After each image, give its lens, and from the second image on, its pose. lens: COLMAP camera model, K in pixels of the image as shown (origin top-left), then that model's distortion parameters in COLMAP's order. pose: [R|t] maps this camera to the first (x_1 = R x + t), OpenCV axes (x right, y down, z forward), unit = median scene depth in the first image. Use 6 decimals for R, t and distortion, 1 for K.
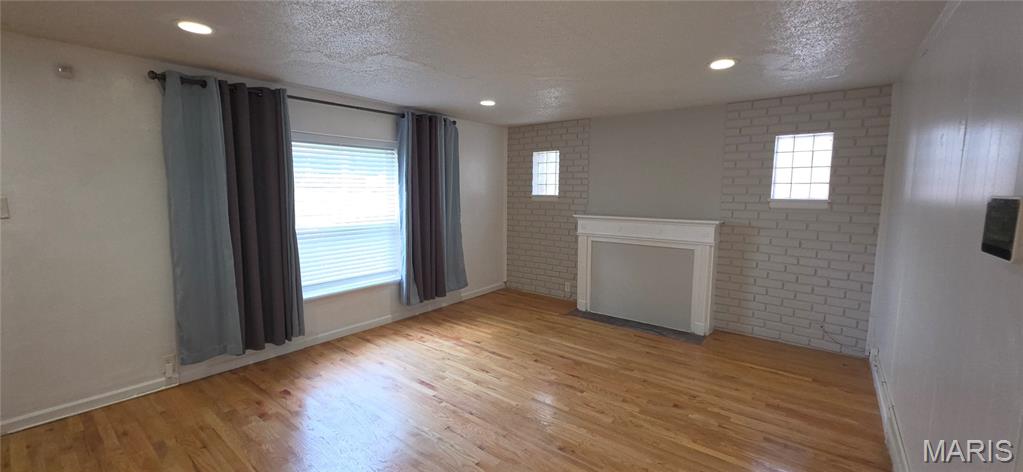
lens RADIAL K [[407.9, 0, 511.5], [0, 407.9, 236.0], [0, 0, 1]] dist [-0.000571, -0.000088]
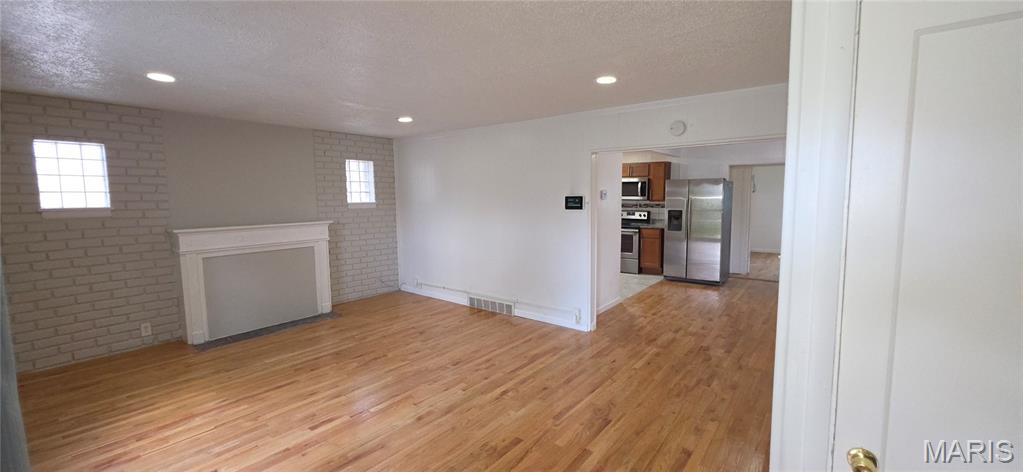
lens RADIAL K [[407.9, 0, 511.5], [0, 407.9, 236.0], [0, 0, 1]] dist [-0.000571, -0.000088]
pose [[-0.009419, -0.104689, 0.994460, -0.763619], [0.119798, 0.987224, 0.105062, -0.053683], [-0.992754, 0.120124, 0.003243, 0.404899]]
